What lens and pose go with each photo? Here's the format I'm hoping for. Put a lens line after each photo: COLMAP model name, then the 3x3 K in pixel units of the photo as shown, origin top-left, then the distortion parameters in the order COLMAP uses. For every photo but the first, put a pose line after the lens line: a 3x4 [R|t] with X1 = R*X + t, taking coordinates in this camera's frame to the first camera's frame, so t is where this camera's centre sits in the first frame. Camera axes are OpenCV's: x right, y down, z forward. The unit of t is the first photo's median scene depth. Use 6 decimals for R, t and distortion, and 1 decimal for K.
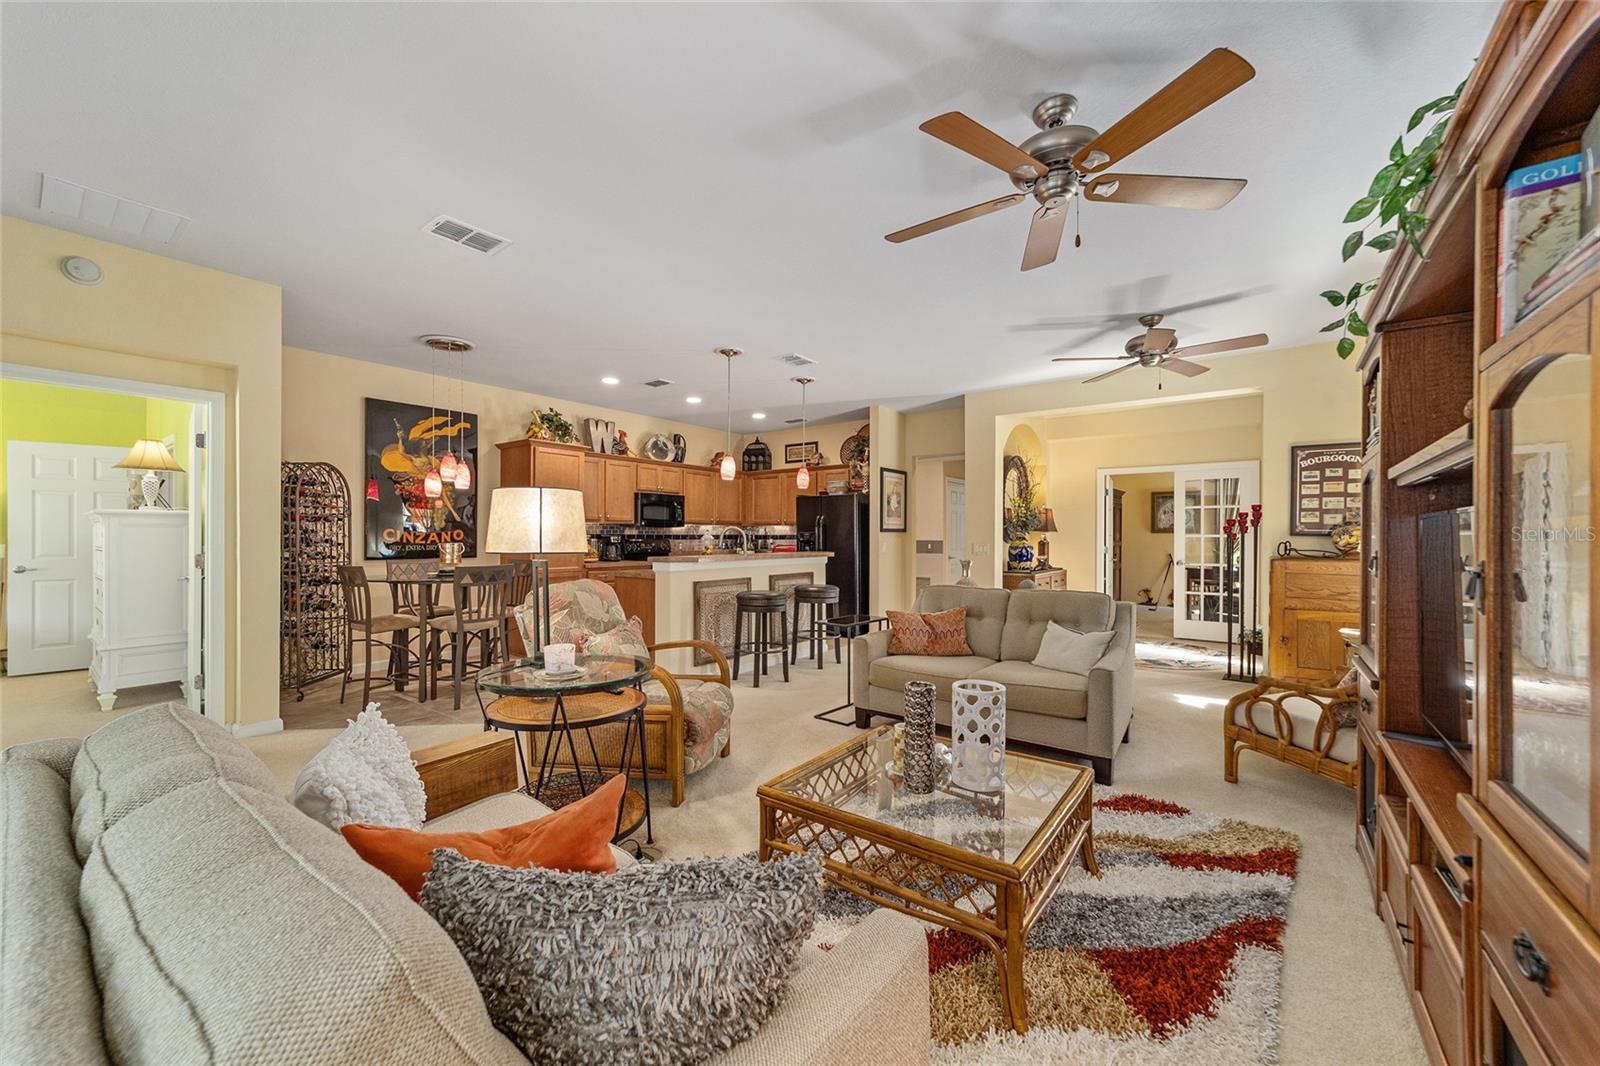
lens RADIAL K [[615.2, 0, 789.8], [0, 615.2, 537.2], [0, 0, 1]] dist [-0.011101, 0.006076]
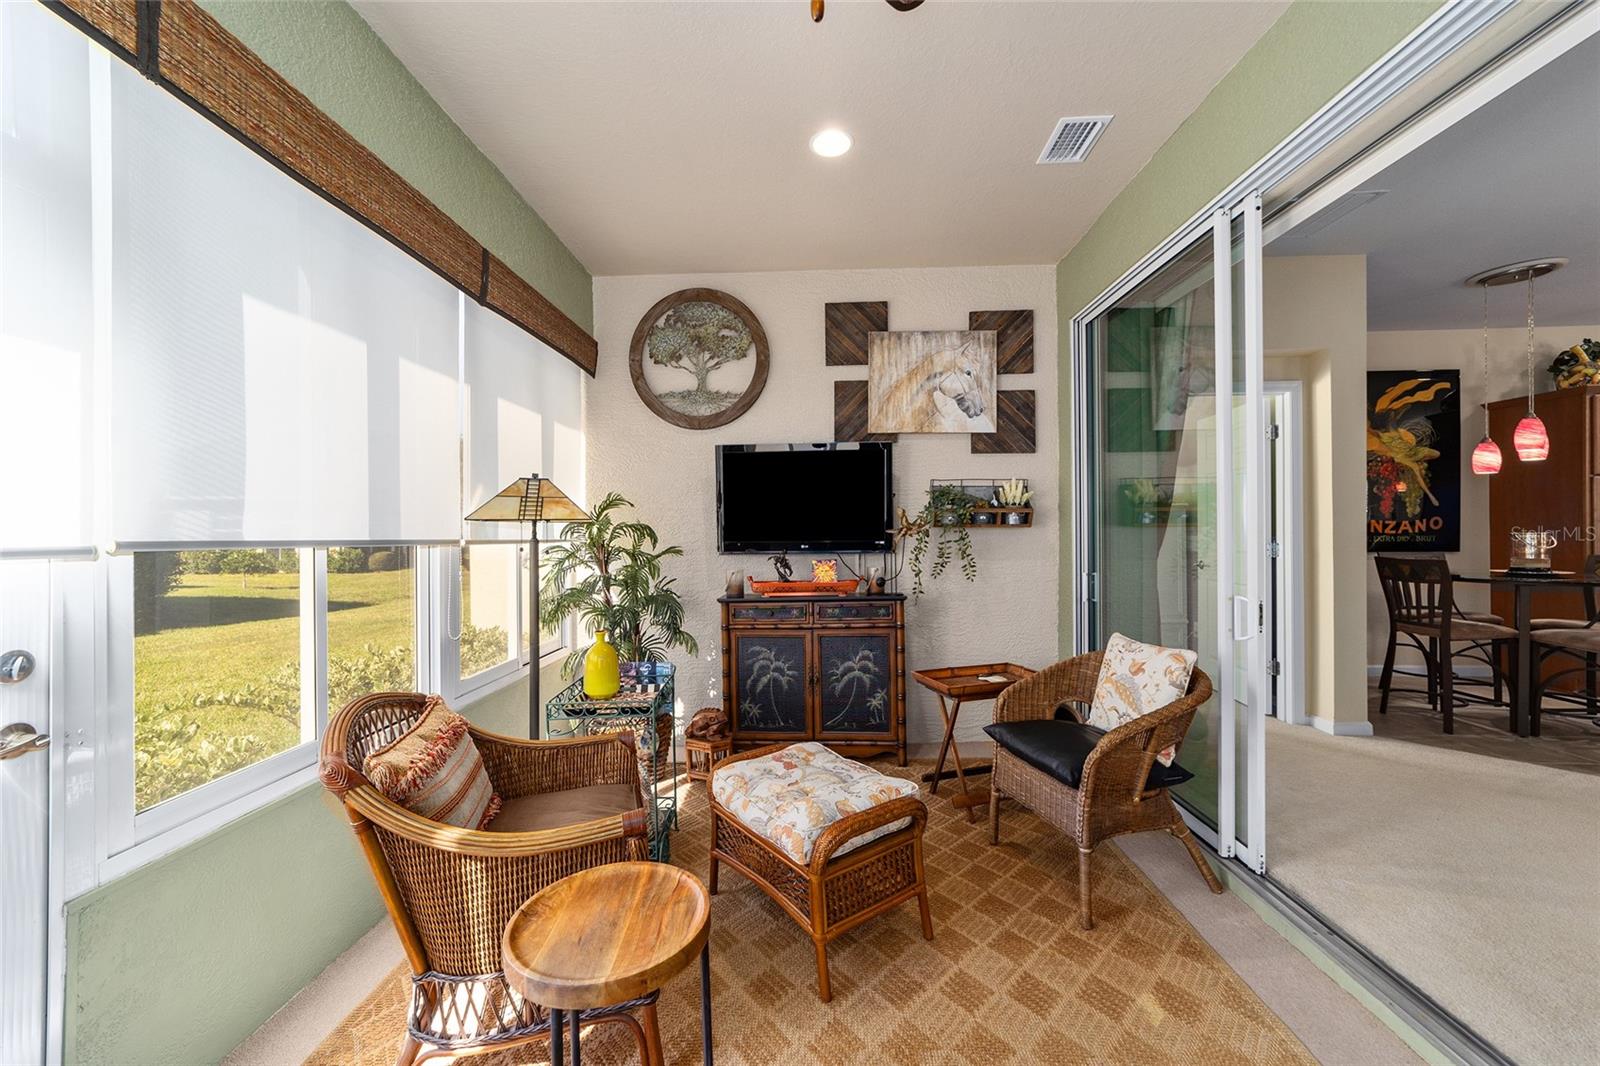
lens RADIAL K [[615.2, 0, 788.9], [0, 615.2, 528.8], [0, 0, 1]] dist [-0.011101, 0.006076]
pose [[0.571579, -0.006006, -0.820525, -0.335882], [0.004571, 0.999981, -0.004136, 0.002841], [0.820534, -0.001387, 0.571596, -0.139833]]
